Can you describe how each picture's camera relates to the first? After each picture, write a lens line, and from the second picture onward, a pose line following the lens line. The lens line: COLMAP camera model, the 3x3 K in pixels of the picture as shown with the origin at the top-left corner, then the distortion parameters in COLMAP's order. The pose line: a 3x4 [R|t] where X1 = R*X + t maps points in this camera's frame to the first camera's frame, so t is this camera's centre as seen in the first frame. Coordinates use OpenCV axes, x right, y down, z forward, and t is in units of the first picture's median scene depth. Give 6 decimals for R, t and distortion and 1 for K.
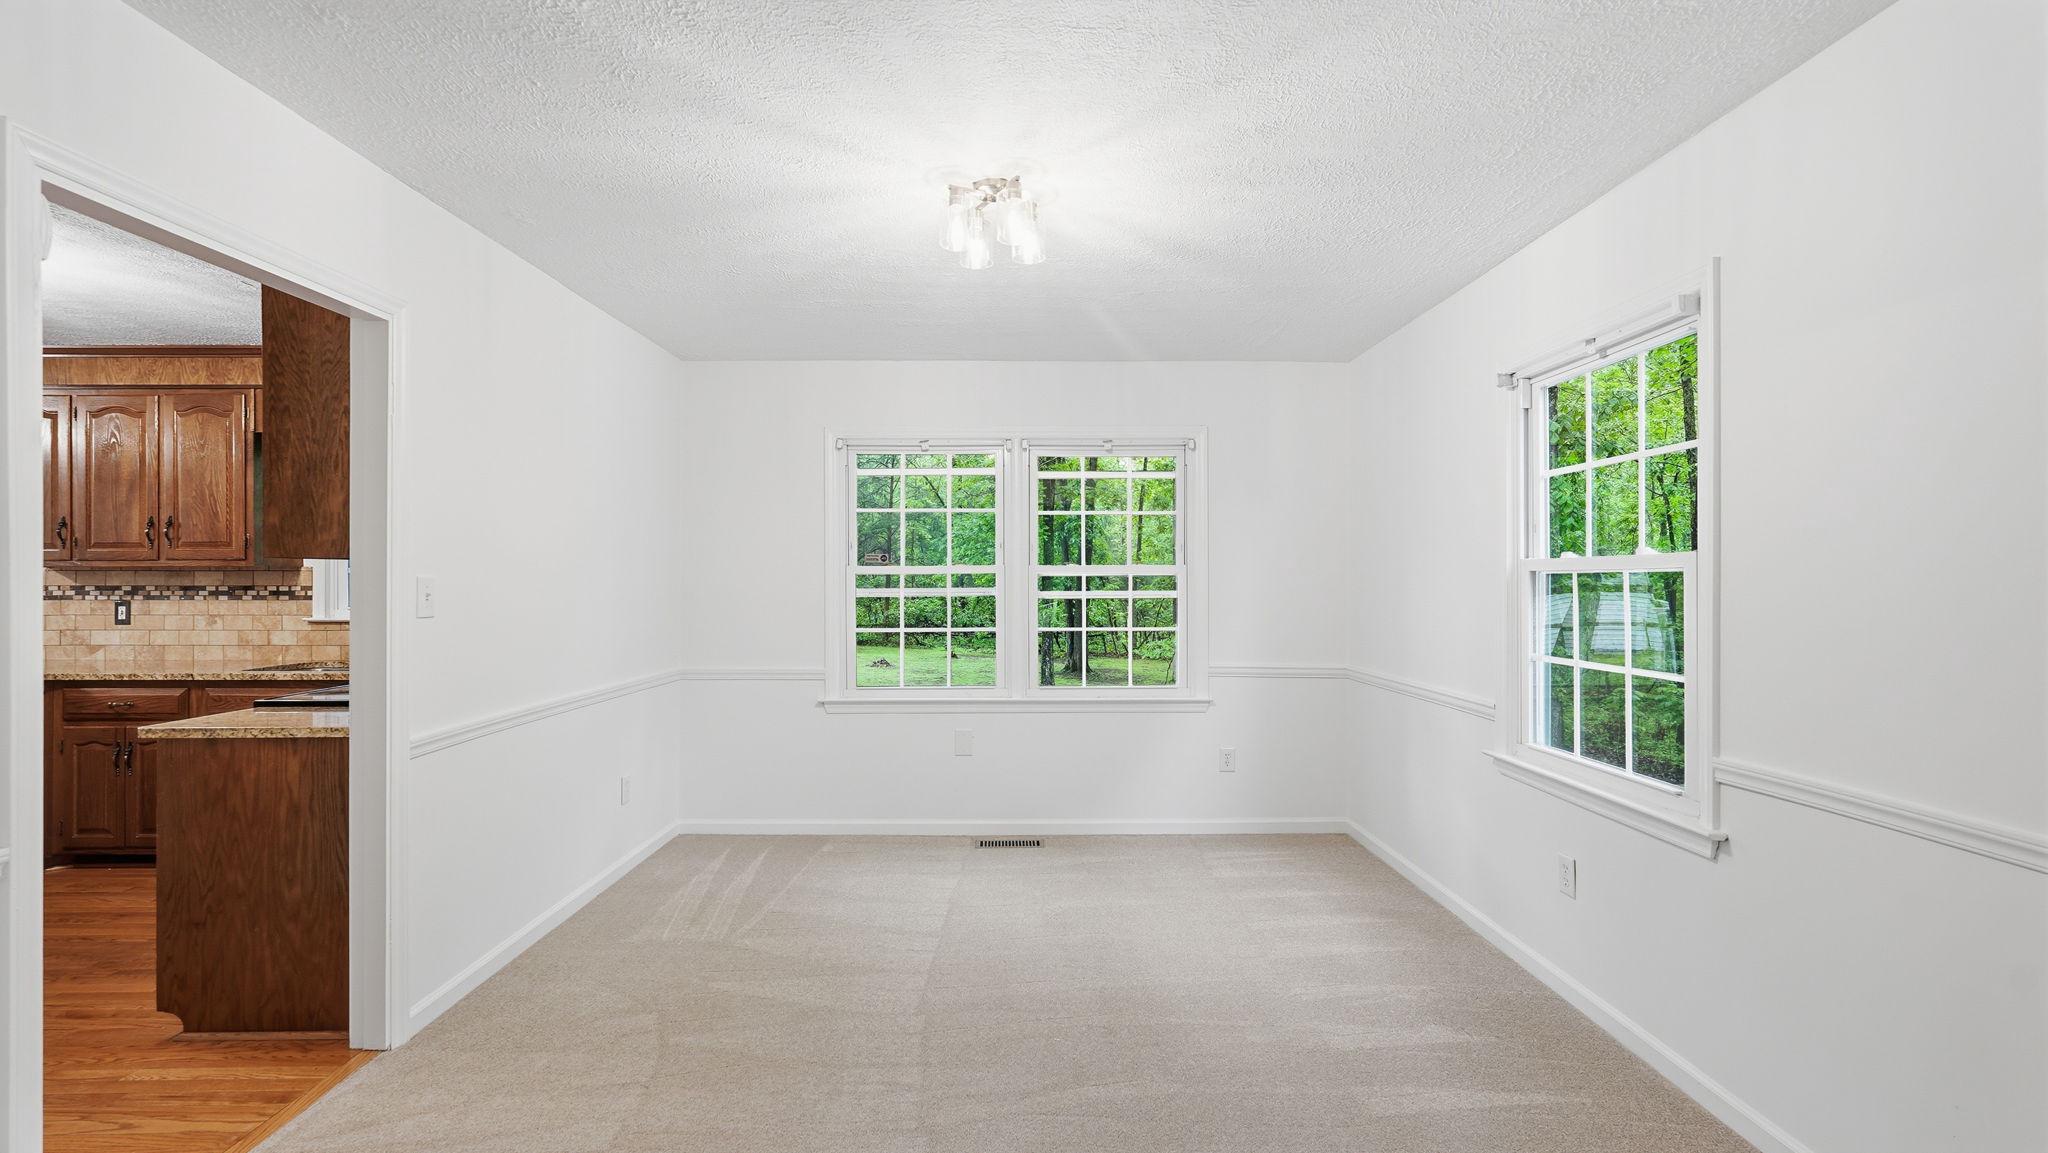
lens RADIAL K [[910.4, 0, 1024.0], [0, 910.4, 576.5], [0, 0, 1]] dist [-0.017998, 0.010441]
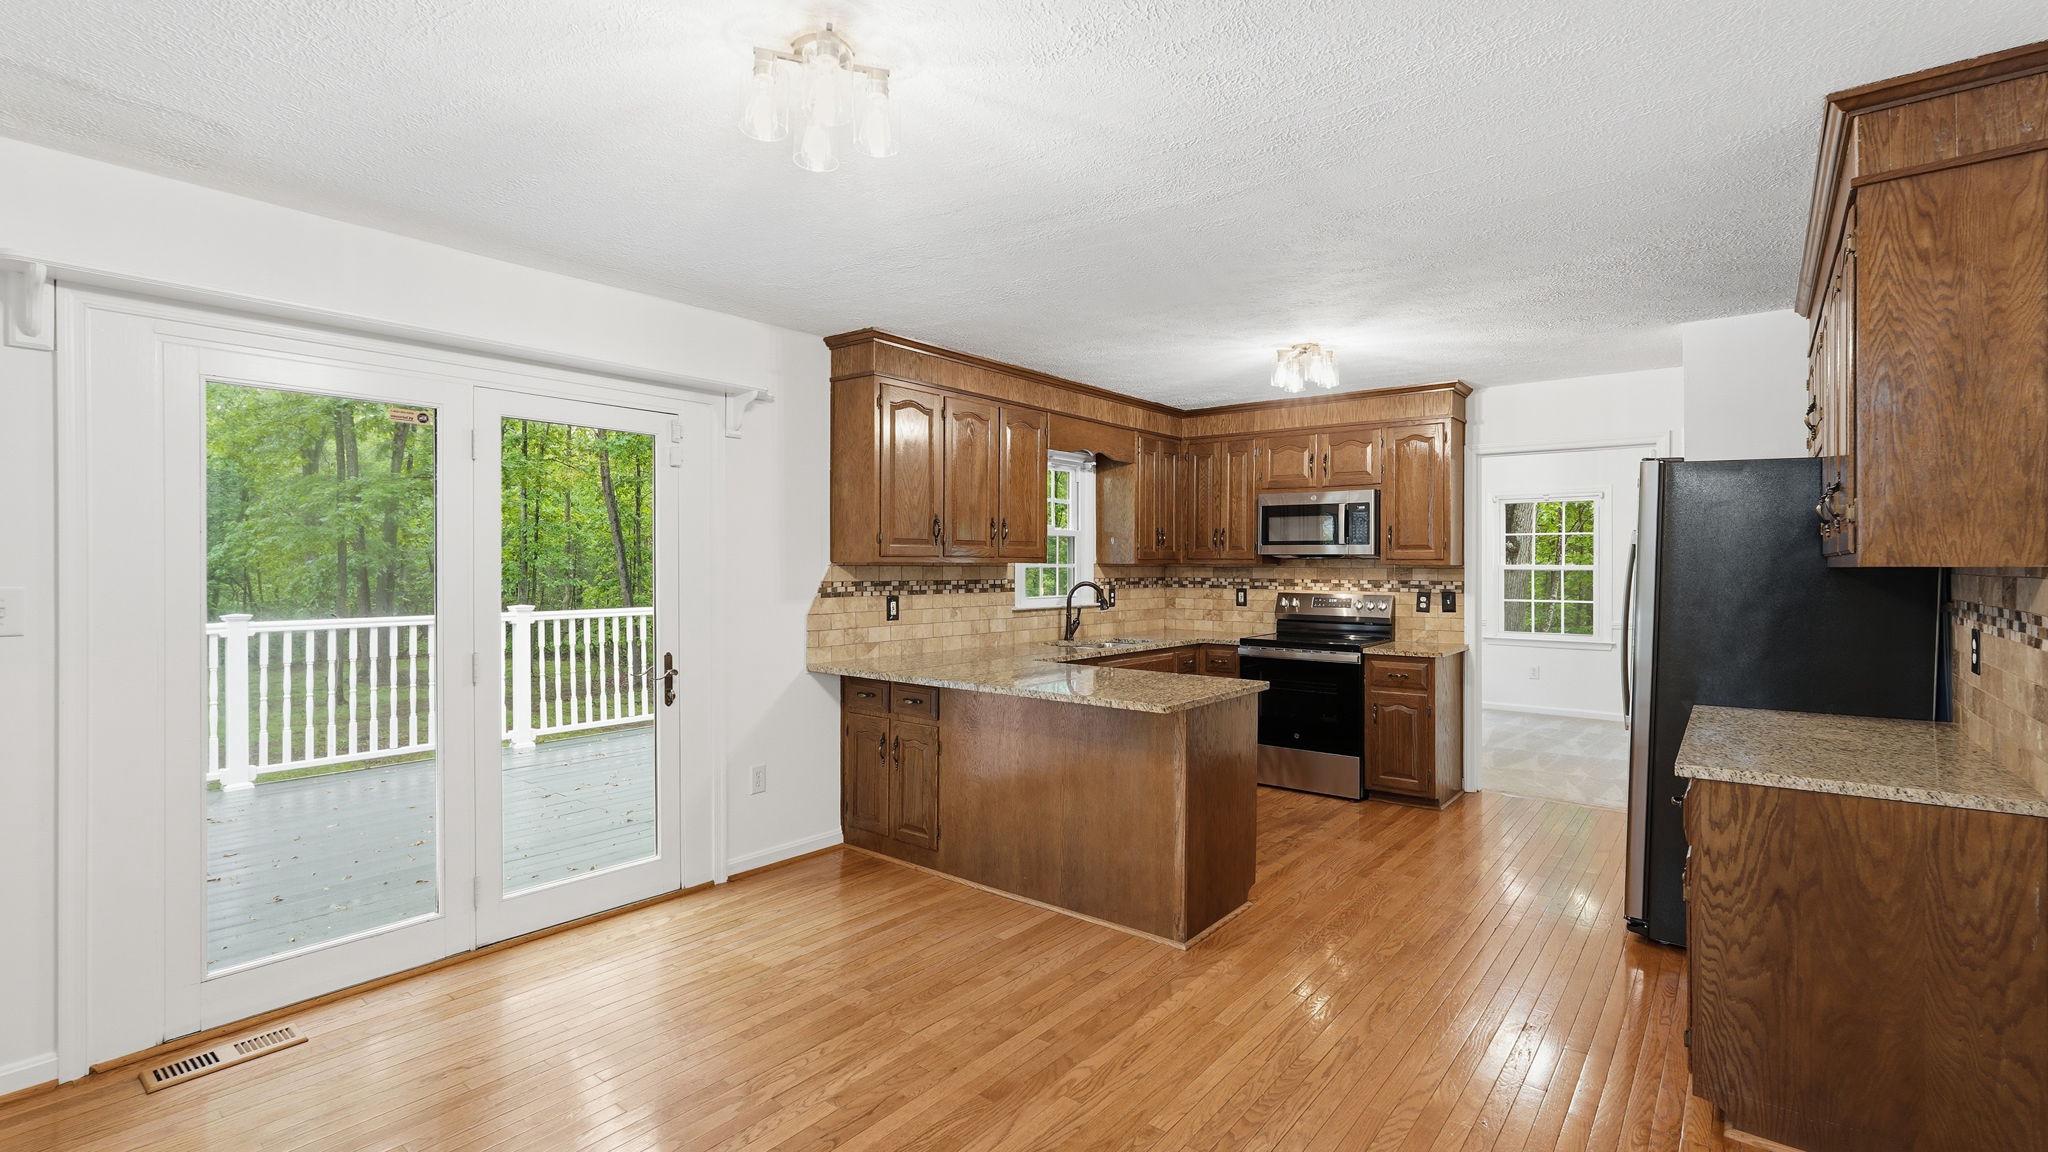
lens RADIAL K [[916.0, 0, 1024.3], [0, 916.0, 552.0], [0, 0, 1]] dist [-0.017650, 0.010347]
pose [[0.624618, 0.014276, 0.780800, -1.692988], [-0.006573, 0.999894, -0.013023, -0.009399], [-0.780903, 0.003002, 0.624645, 0.259654]]
